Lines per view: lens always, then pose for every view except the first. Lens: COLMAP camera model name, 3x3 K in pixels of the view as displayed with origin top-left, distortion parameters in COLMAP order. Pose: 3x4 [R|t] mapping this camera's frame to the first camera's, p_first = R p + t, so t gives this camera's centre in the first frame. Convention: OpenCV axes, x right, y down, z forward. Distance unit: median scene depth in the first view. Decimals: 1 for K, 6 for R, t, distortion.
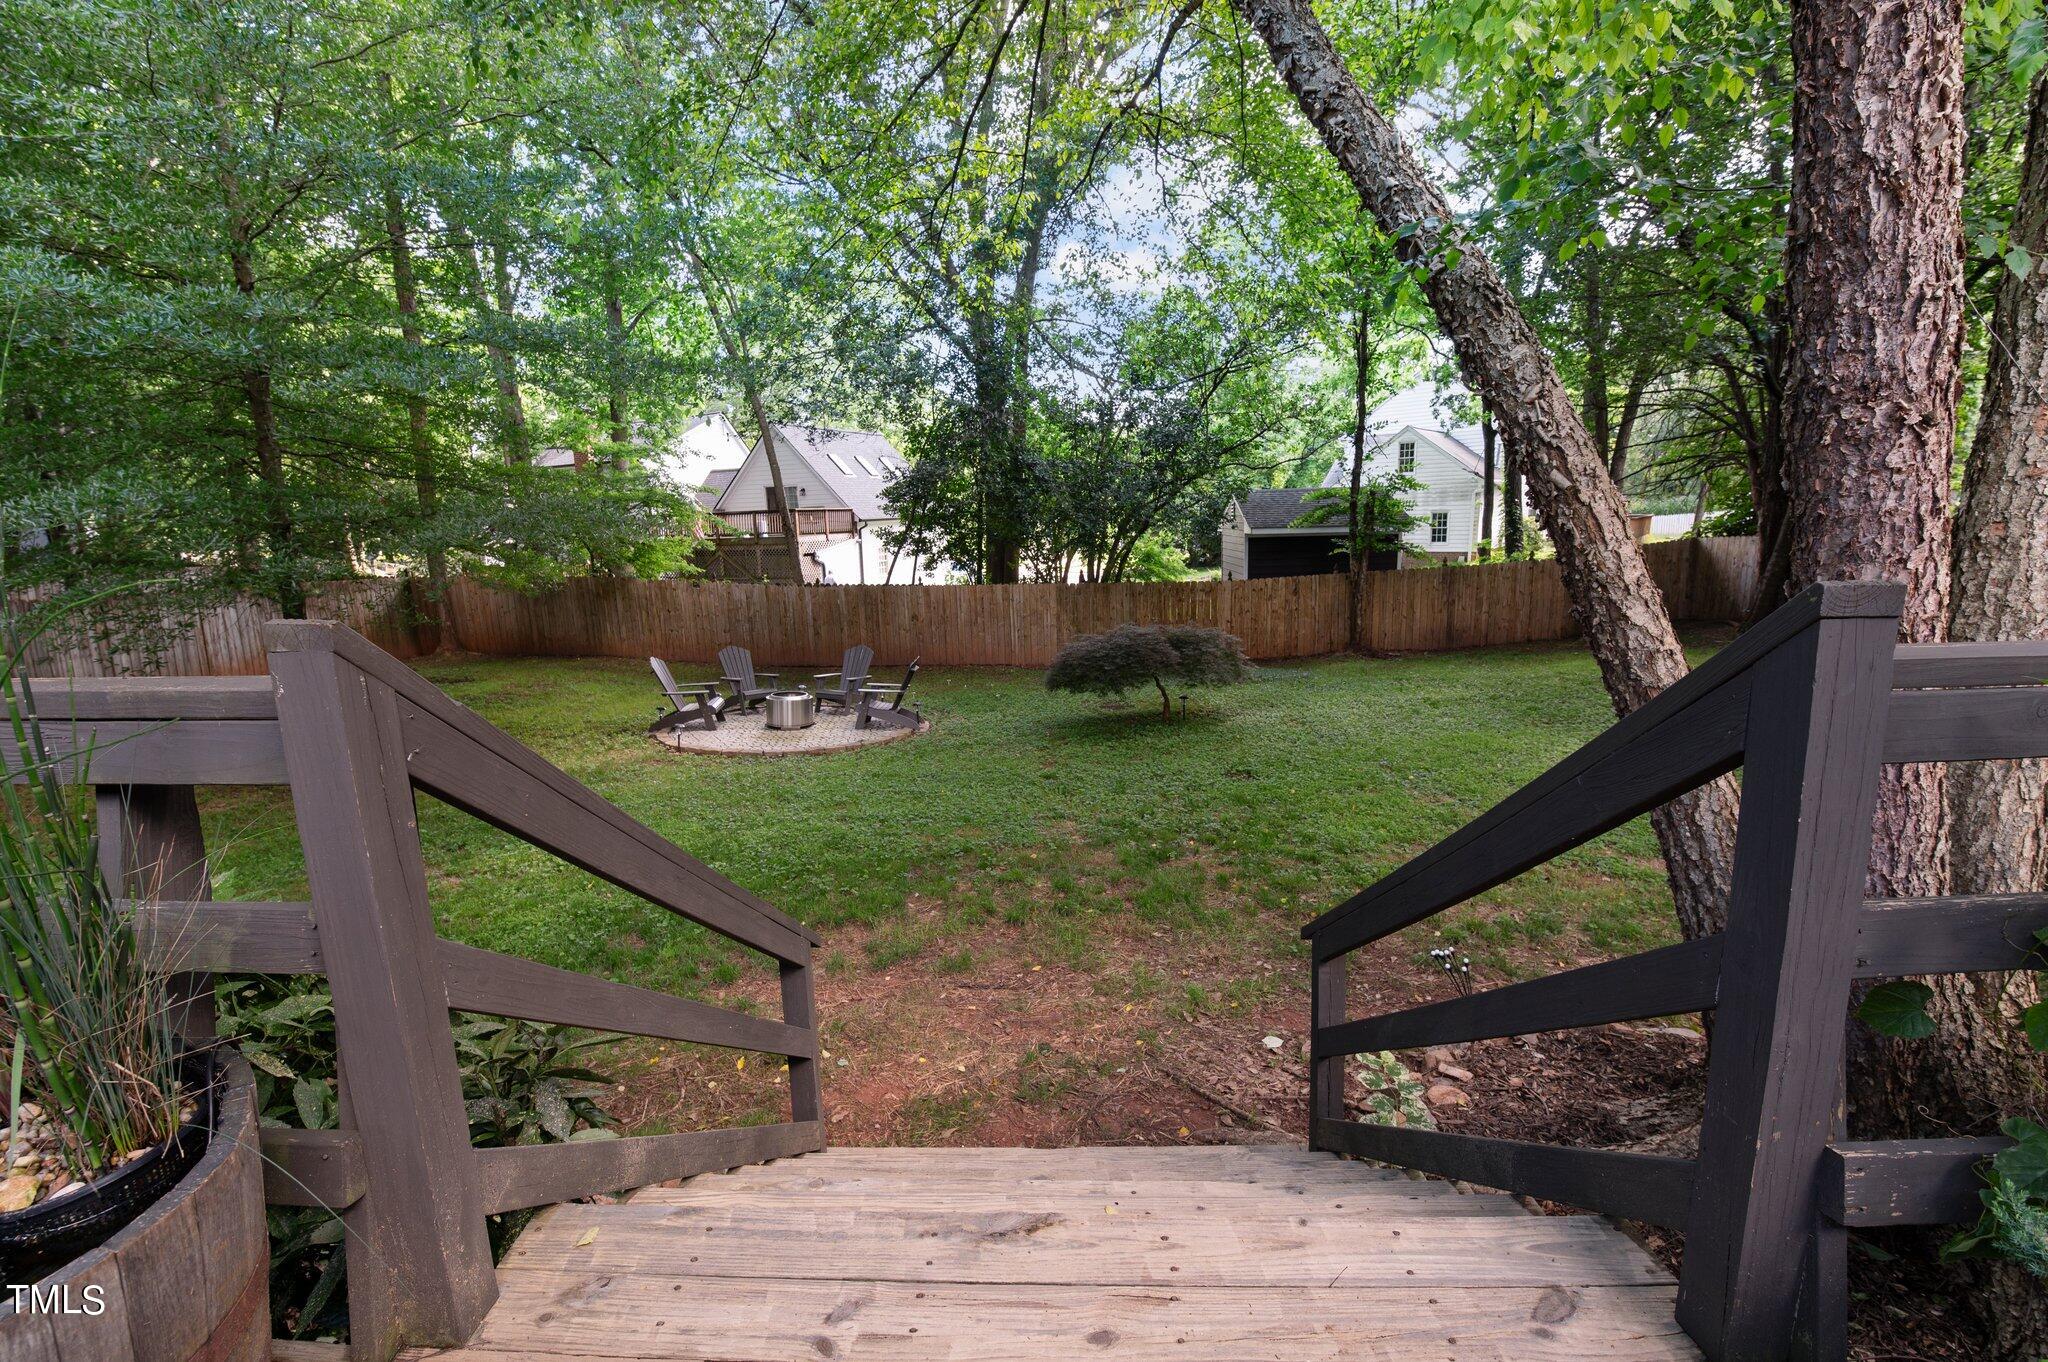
lens RADIAL K [[894.8, 0, 1017.6], [0, 894.8, 671.7], [0, 0, 1]] dist [-0.000416, -0.000196]
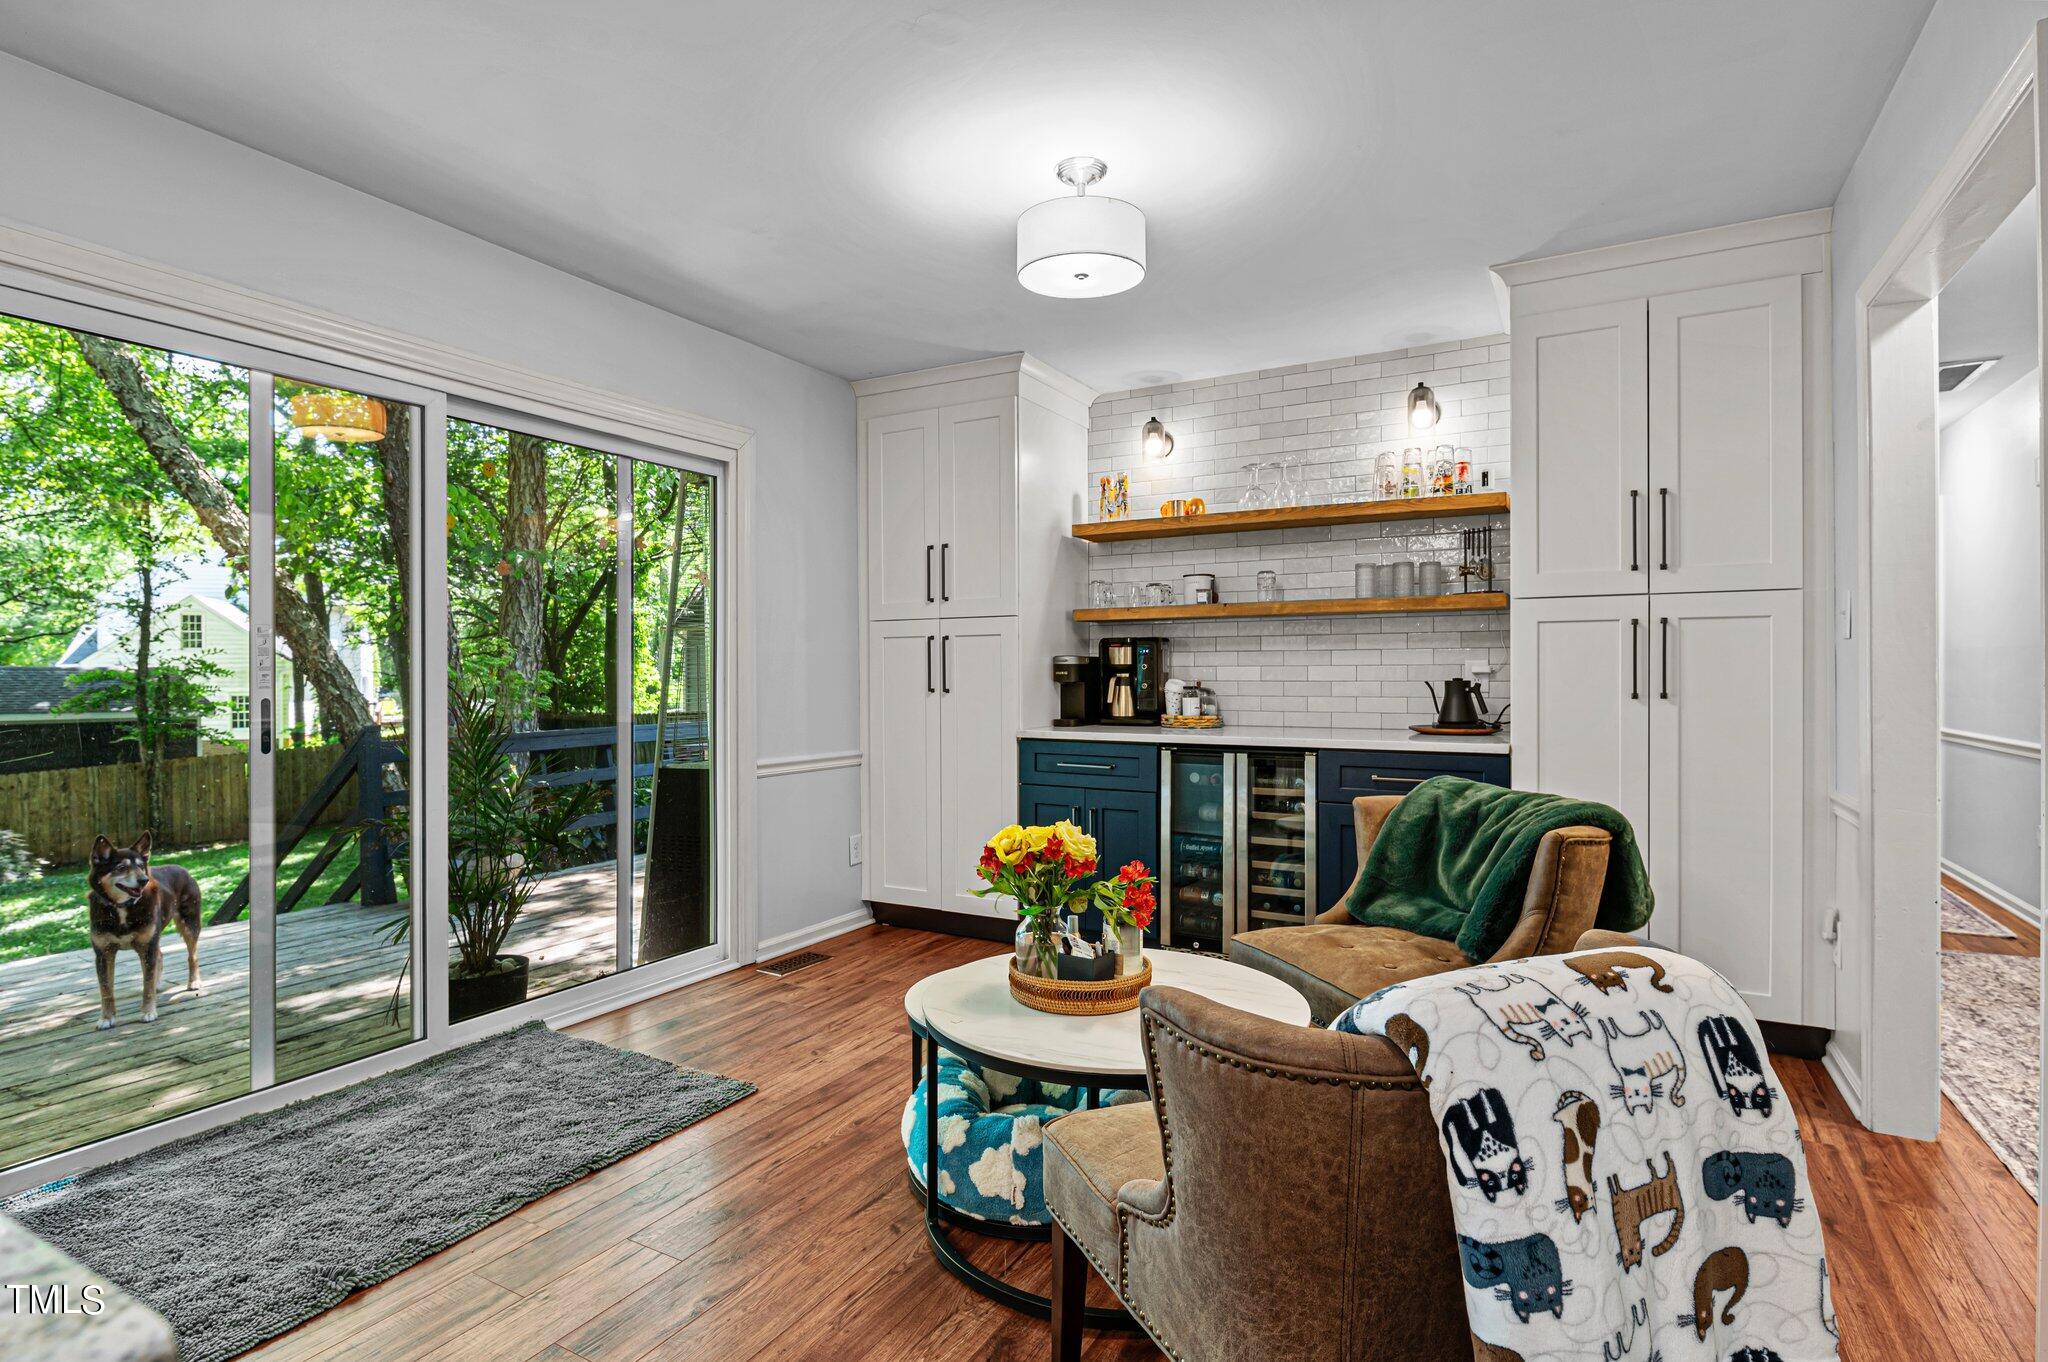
lens RADIAL K [[1029.9, 0, 1017.0], [0, 1029.9, 684.4], [0, 0, 1]] dist [-0.006157, -0.000834]
pose [[0.464936, 0.020815, 0.885100, -0.136513], [0.143174, 0.984797, -0.098369, 0.041375], [-0.873691, 0.172459, 0.454887, -0.263042]]
